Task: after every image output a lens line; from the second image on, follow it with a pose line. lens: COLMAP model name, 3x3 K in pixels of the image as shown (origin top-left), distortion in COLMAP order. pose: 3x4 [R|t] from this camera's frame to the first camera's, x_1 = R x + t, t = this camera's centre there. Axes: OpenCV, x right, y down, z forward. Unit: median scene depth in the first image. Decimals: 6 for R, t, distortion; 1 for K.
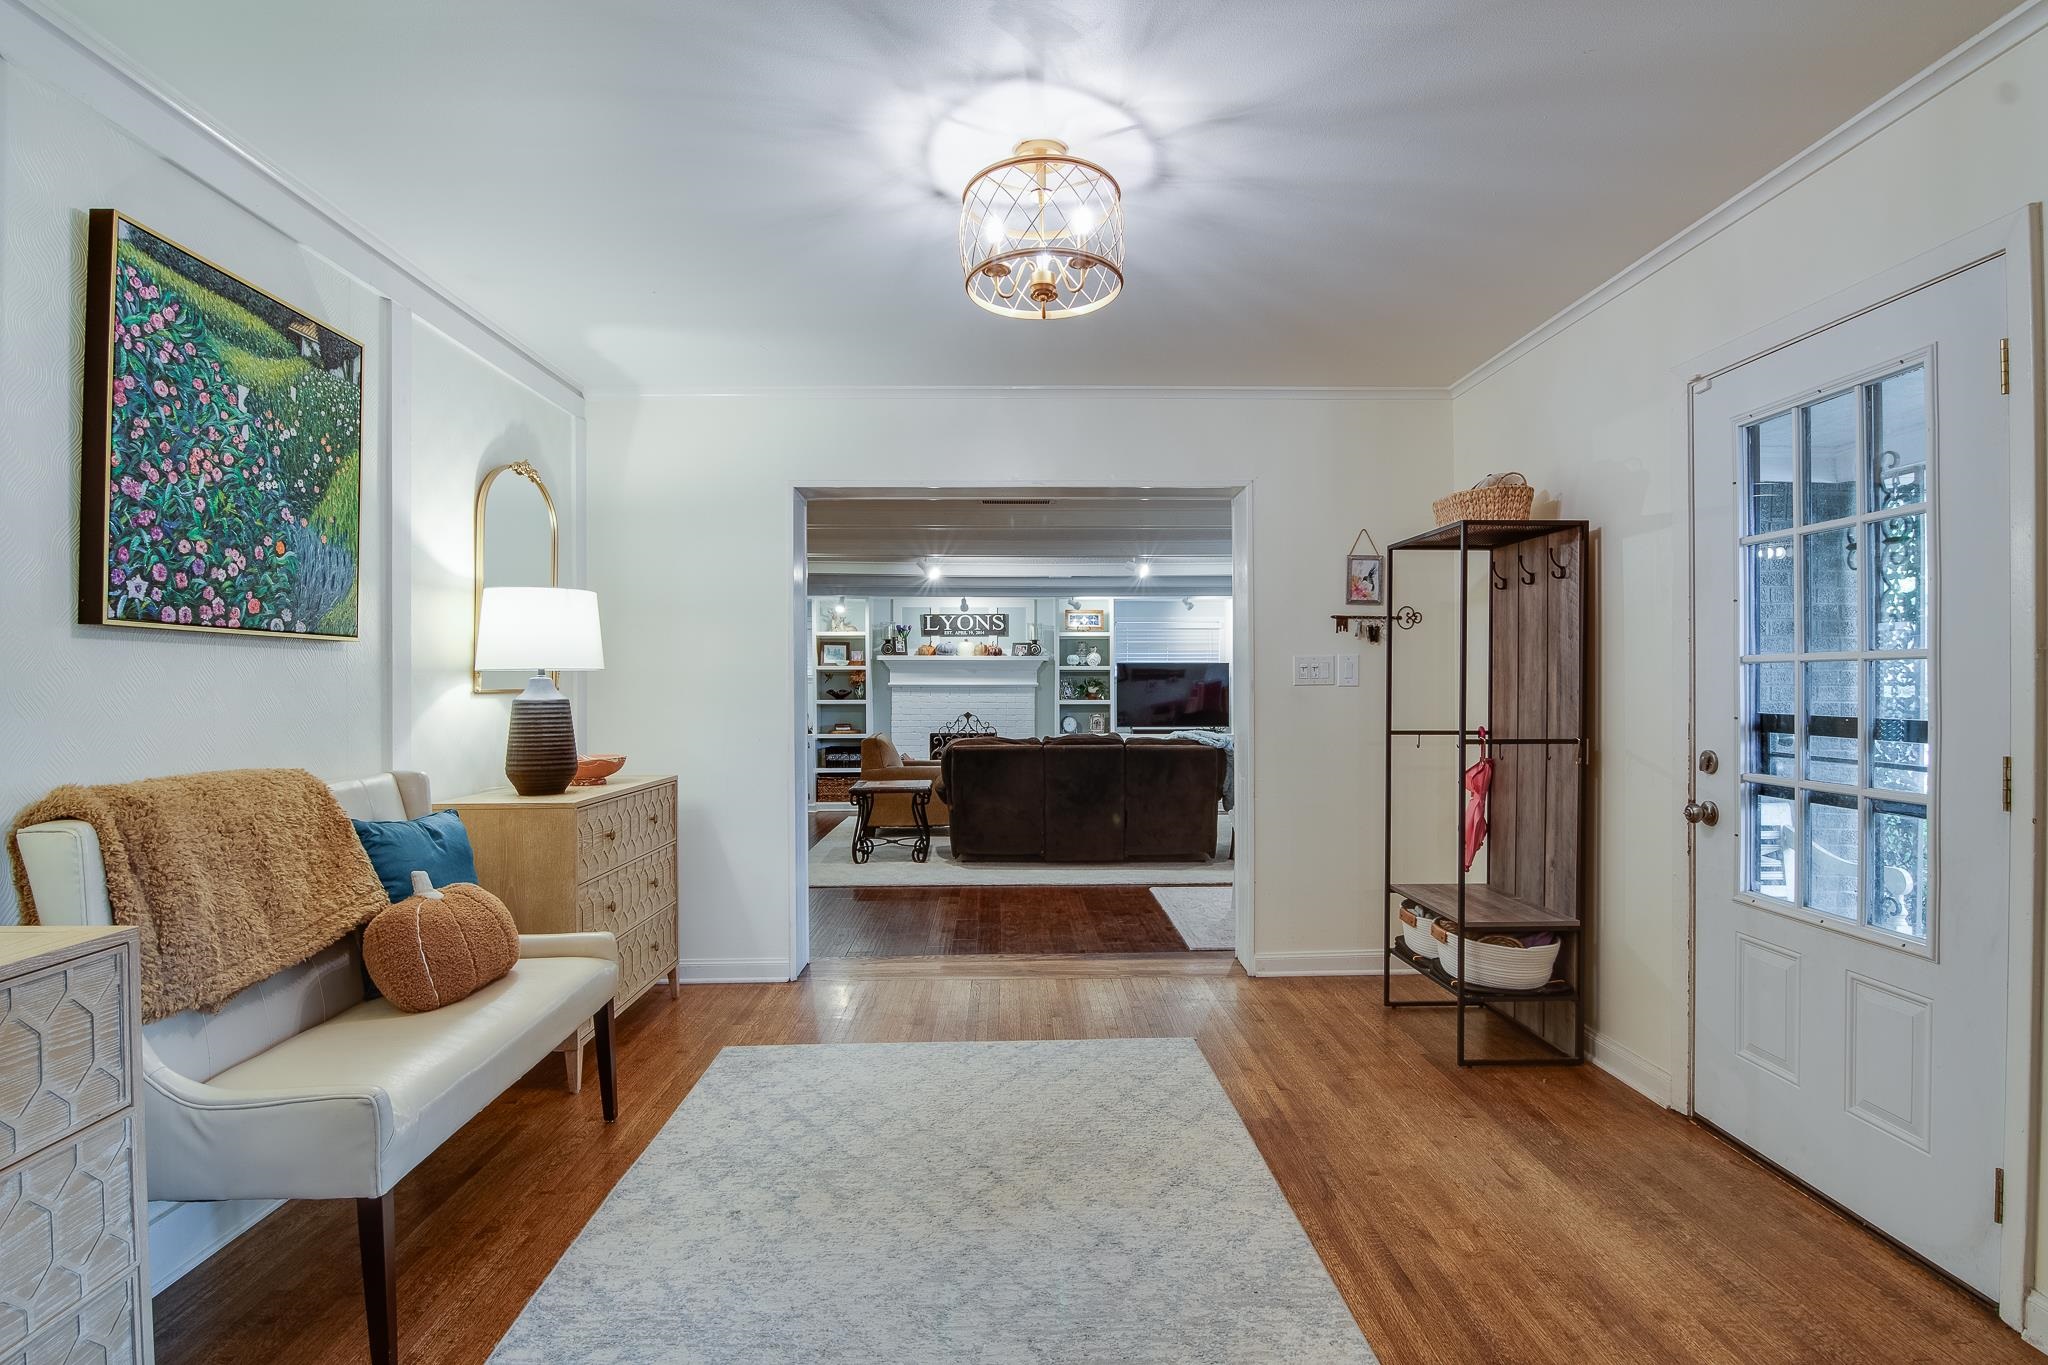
lens RADIAL K [[1054.8, 0, 1024.0], [0, 1054.8, 682.5], [0, 0, 1]] dist [-0.030344, -0.000506]
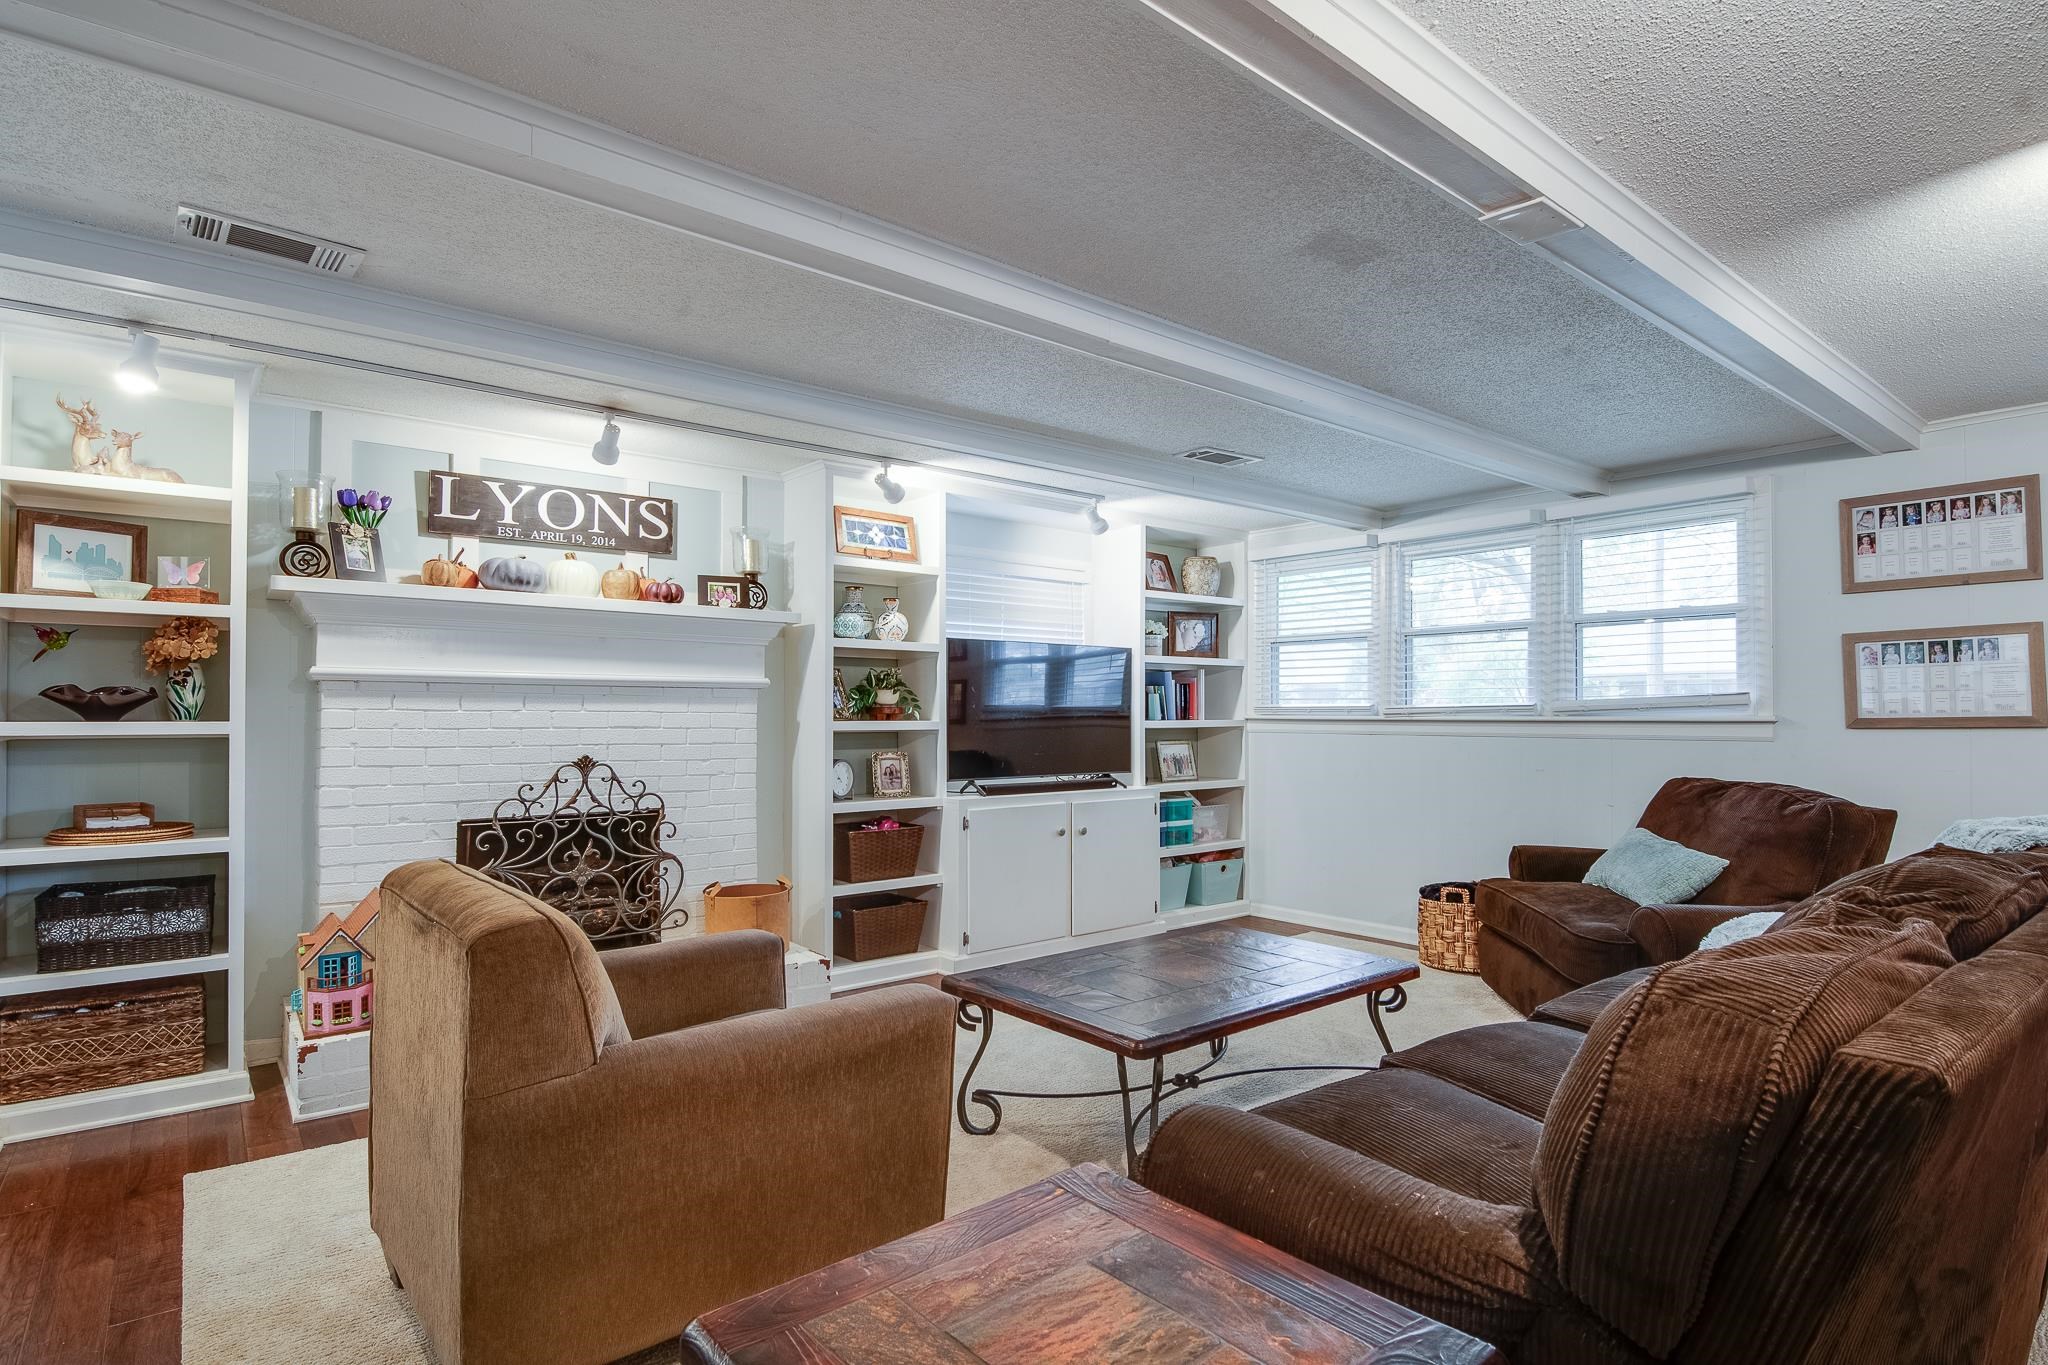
lens RADIAL K [[1004.6, 0, 1044.1], [0, 1004.6, 699.2], [0, 0, 1]] dist [-0.000549, -0.016184]
pose [[0.787430, 0.011826, 0.616291, -0.139892], [-0.006101, 0.999916, -0.011393, 0.012002], [-0.616374, 0.005211, 0.787436, 0.634299]]
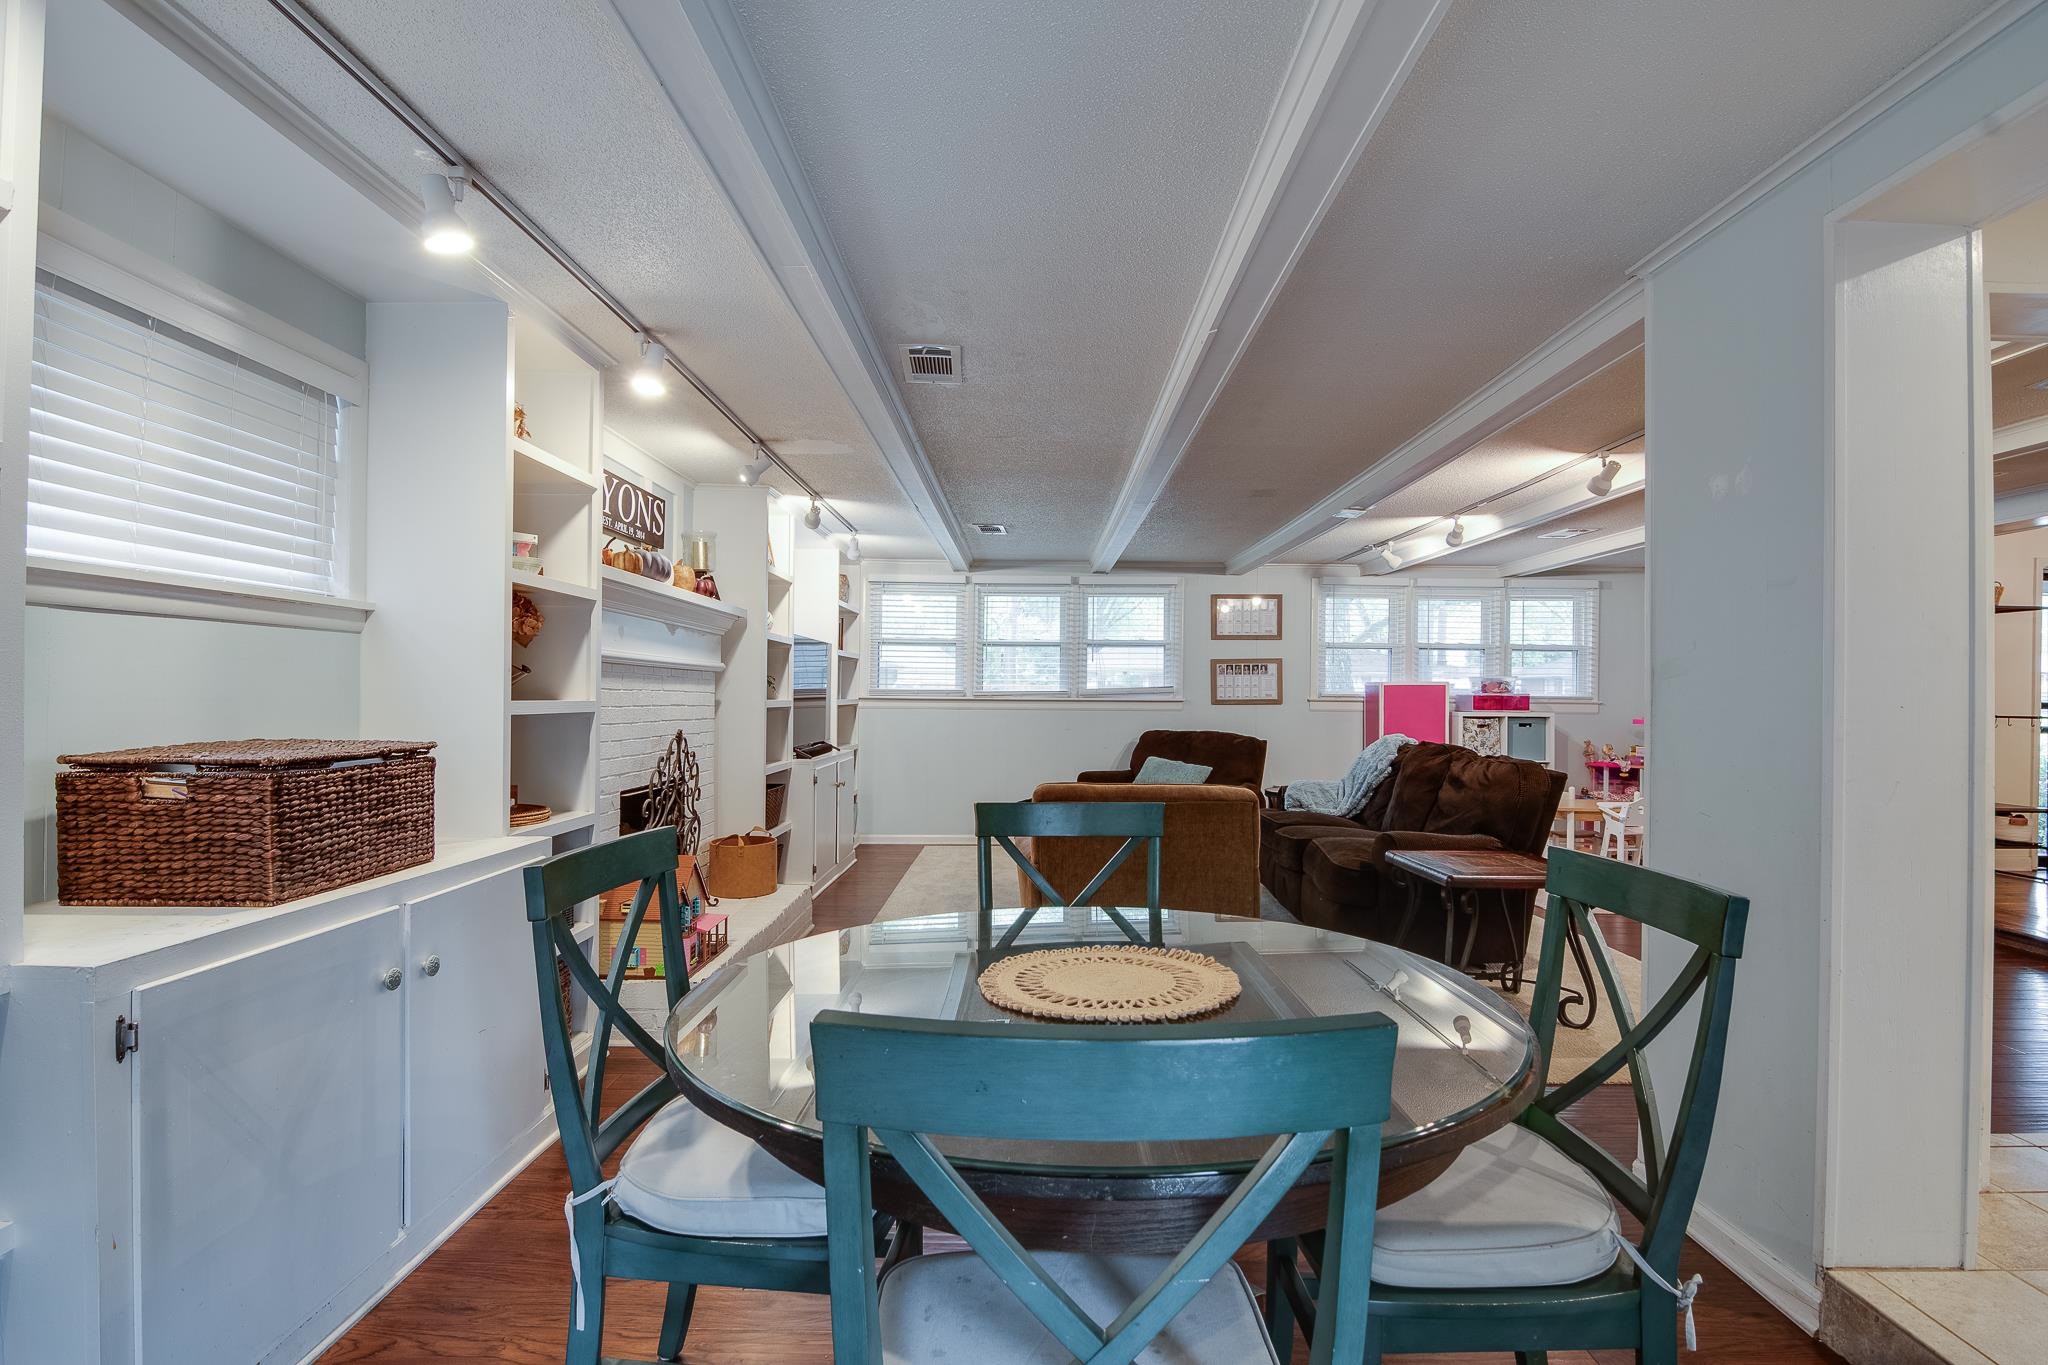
lens RADIAL K [[990.3, 0, 1020.7], [0, 990.3, 700.0], [0, 0, 1]] dist [0.002010, -0.014943]
pose [[0.025646, -0.001390, 0.999670, -0.427034], [-0.014571, 0.999892, 0.001764, 0.013942], [-0.999565, -0.014612, 0.025623, 0.856463]]
